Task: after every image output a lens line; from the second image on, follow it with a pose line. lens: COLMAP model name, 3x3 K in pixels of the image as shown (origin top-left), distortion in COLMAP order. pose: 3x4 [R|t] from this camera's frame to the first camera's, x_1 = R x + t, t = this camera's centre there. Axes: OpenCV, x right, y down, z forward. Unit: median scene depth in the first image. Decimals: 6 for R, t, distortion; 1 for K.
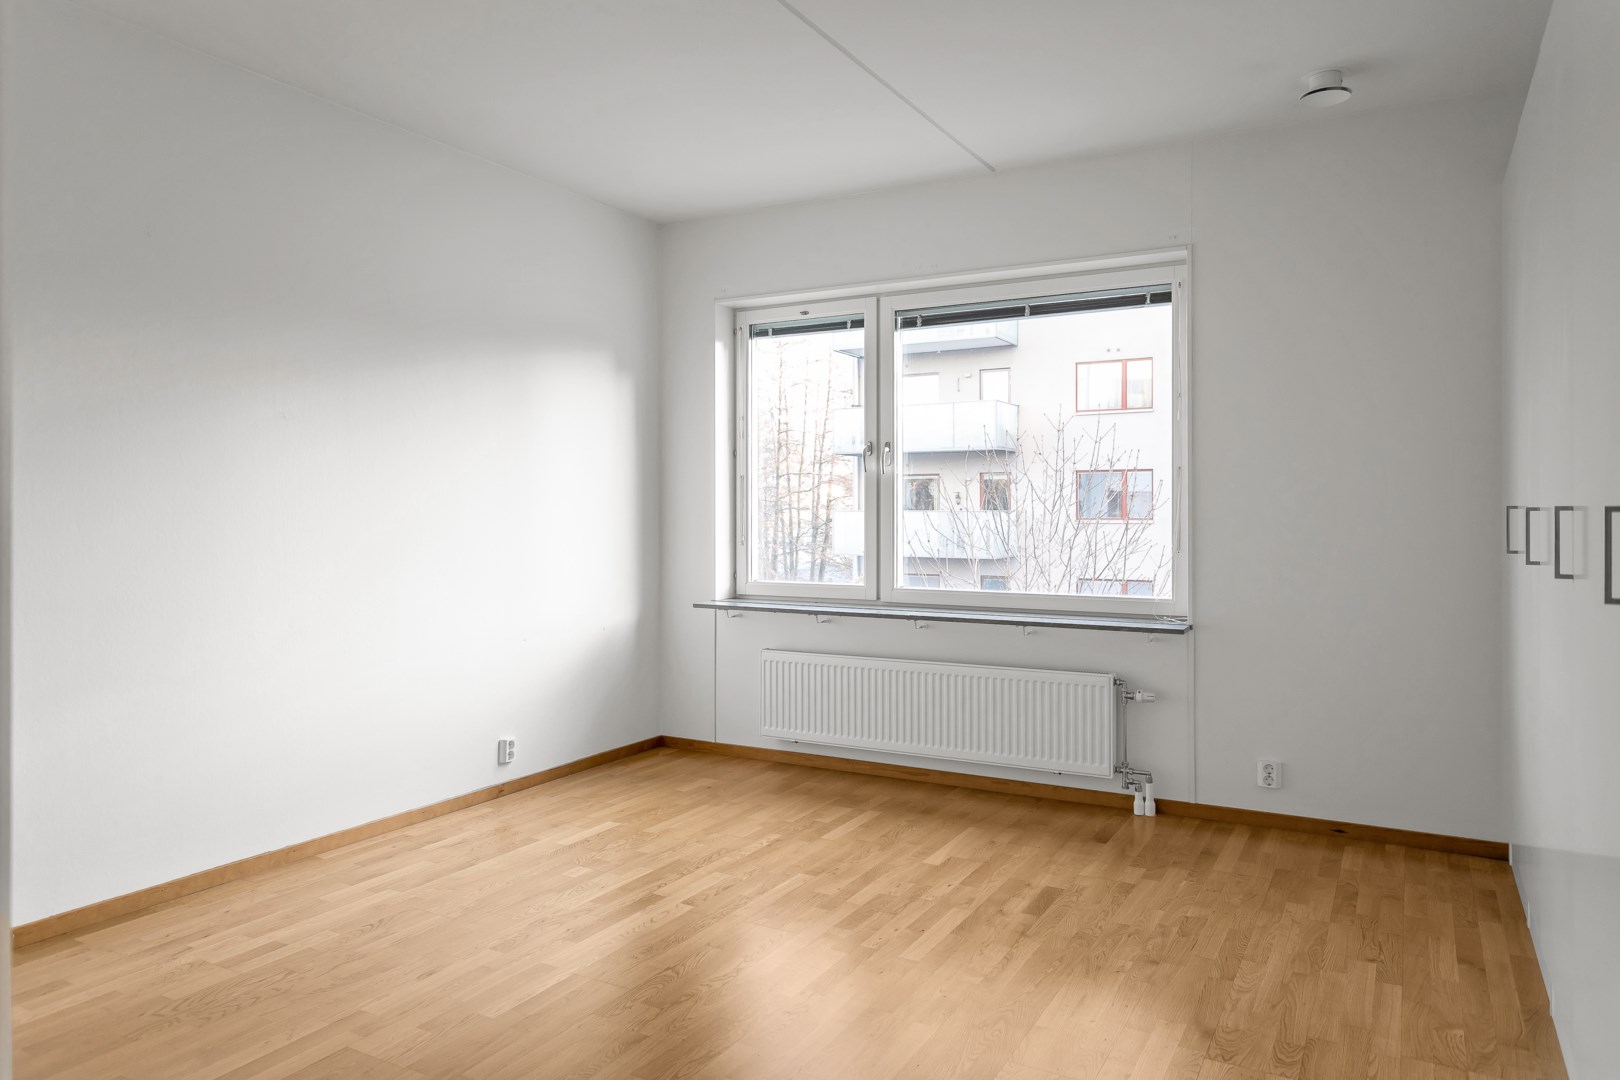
lens RADIAL K [[1109.0, 0, 779.1], [0, 1109.0, 492.6], [0, 0, 1]] dist [0.013853, -0.005295]
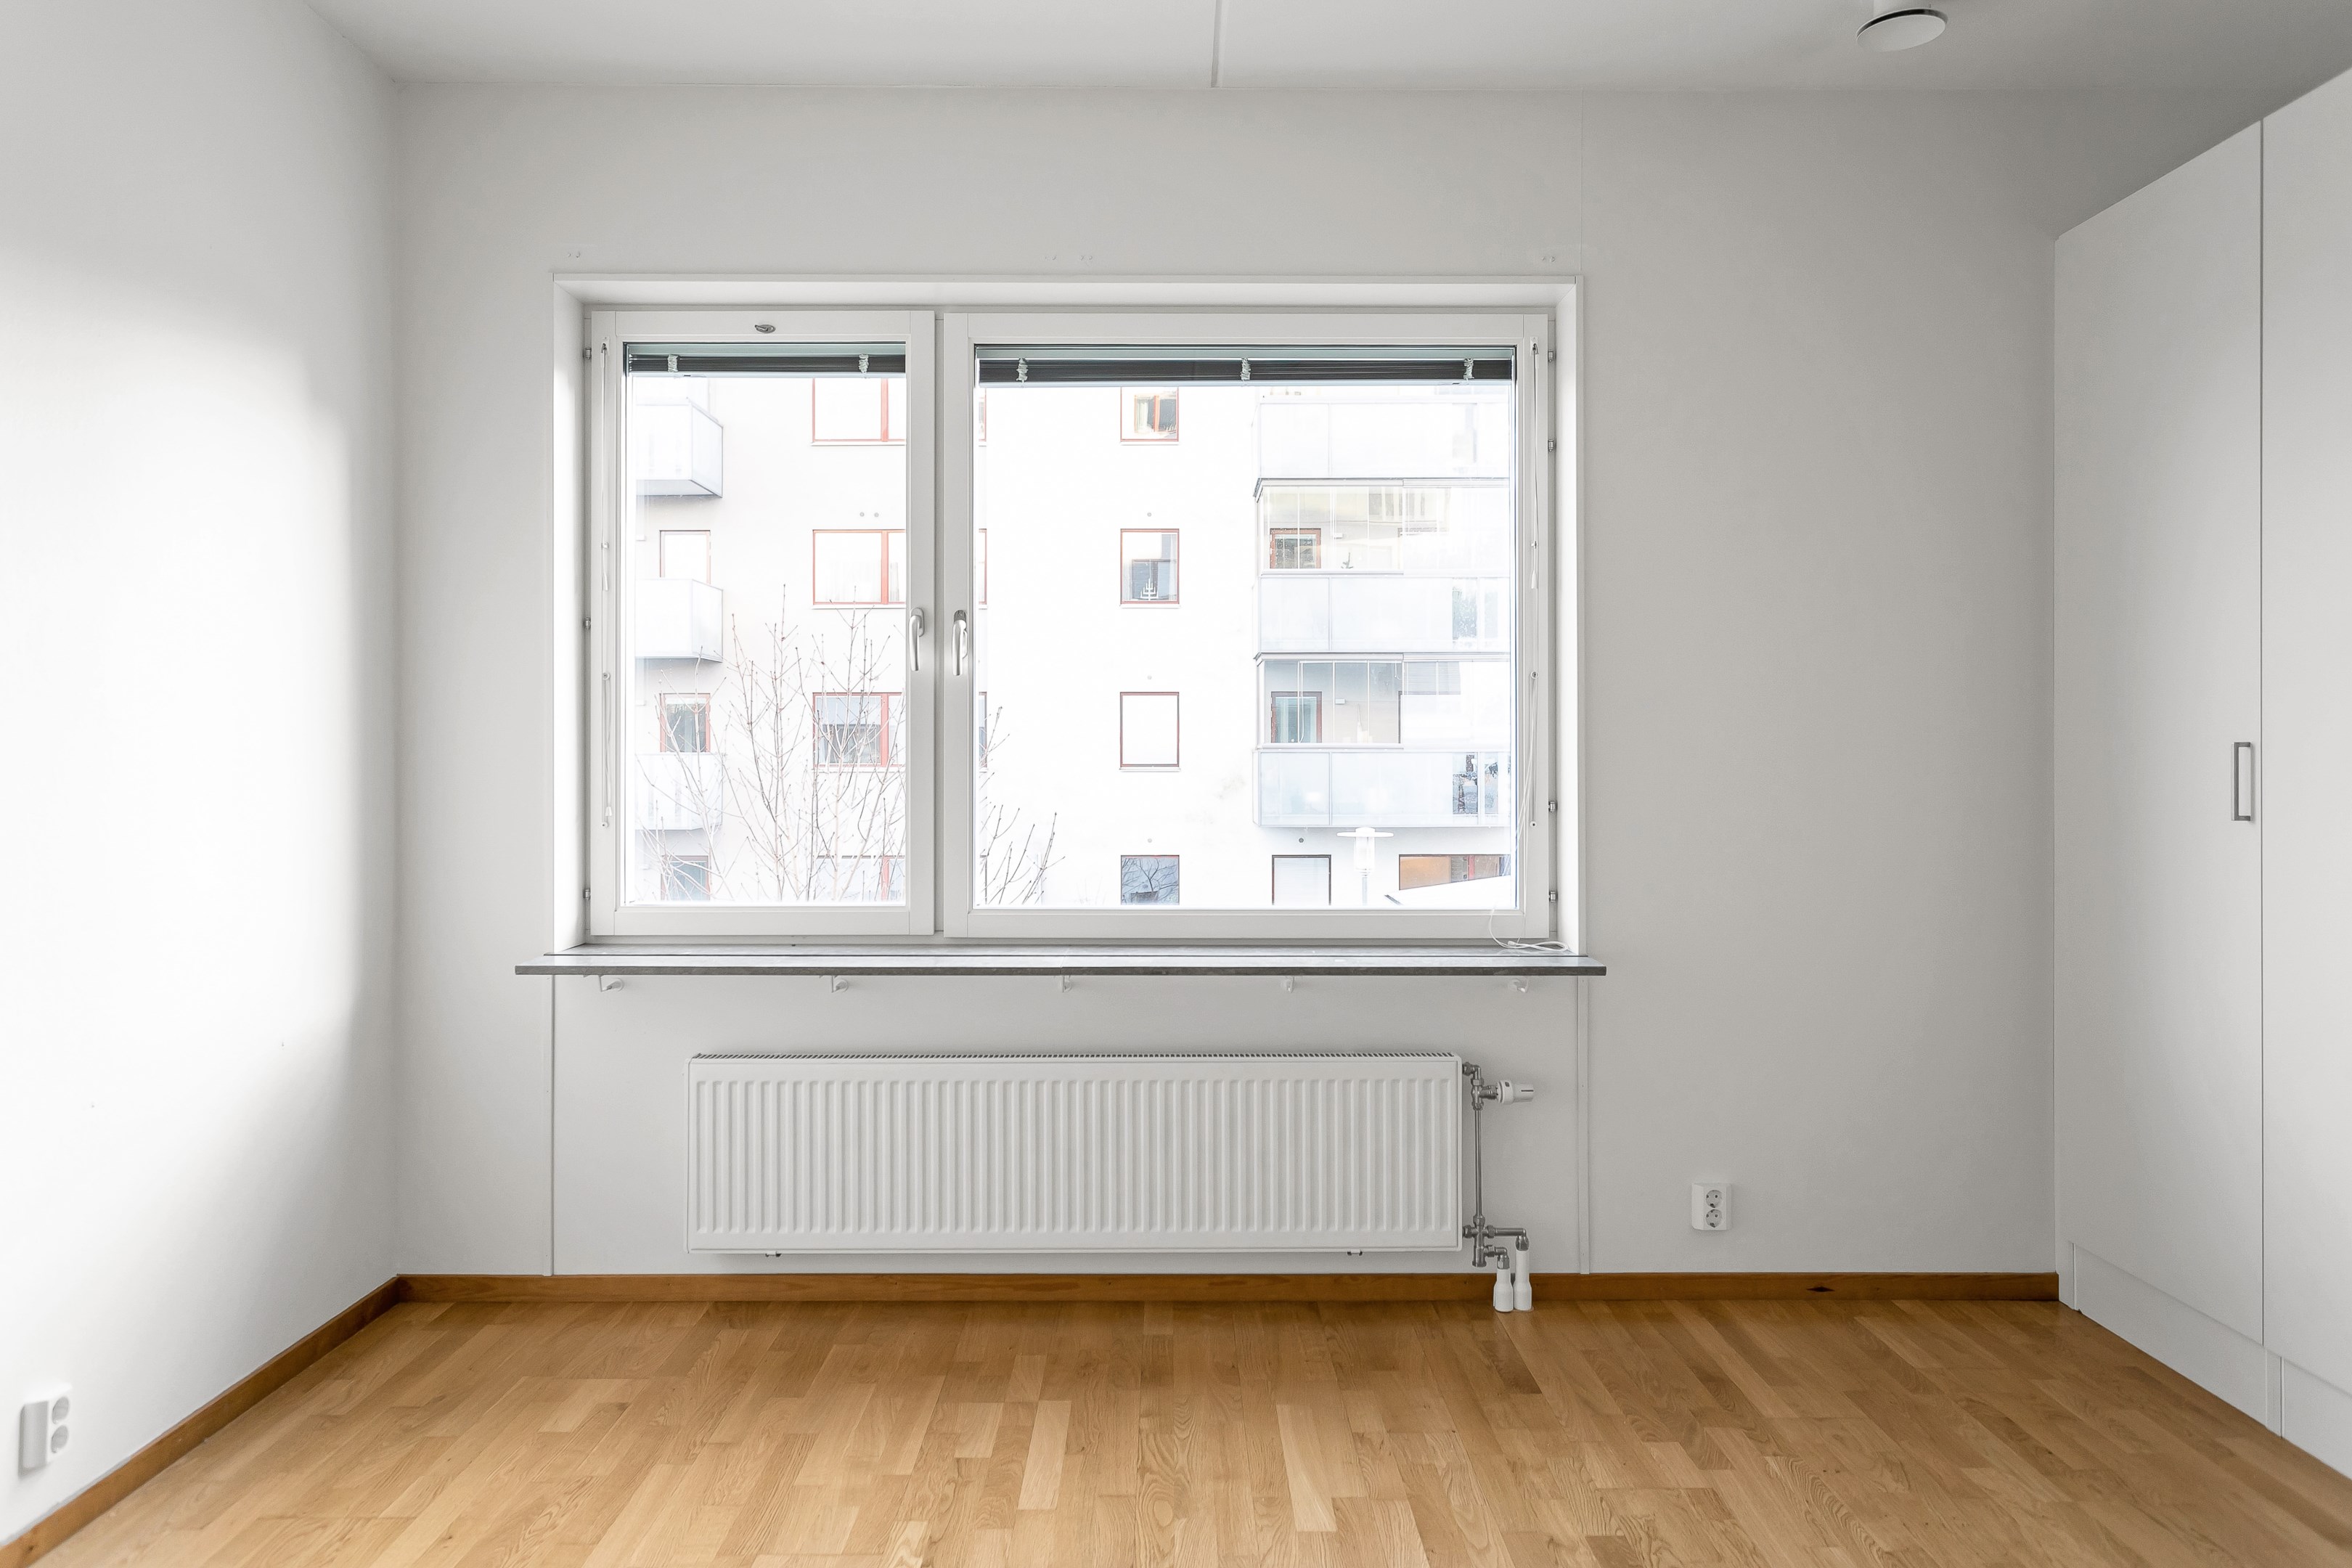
lens RADIAL K [[1610.0, 0, 1187.1], [0, 1610.0, 739.9], [0, 0, 1]] dist [0.013853, -0.005295]
pose [[0.858507, 0.004108, 0.512785, -0.201798], [-0.008072, 0.999952, 0.005503, 0.007469], [-0.512738, -0.008864, 0.858500, 0.379051]]
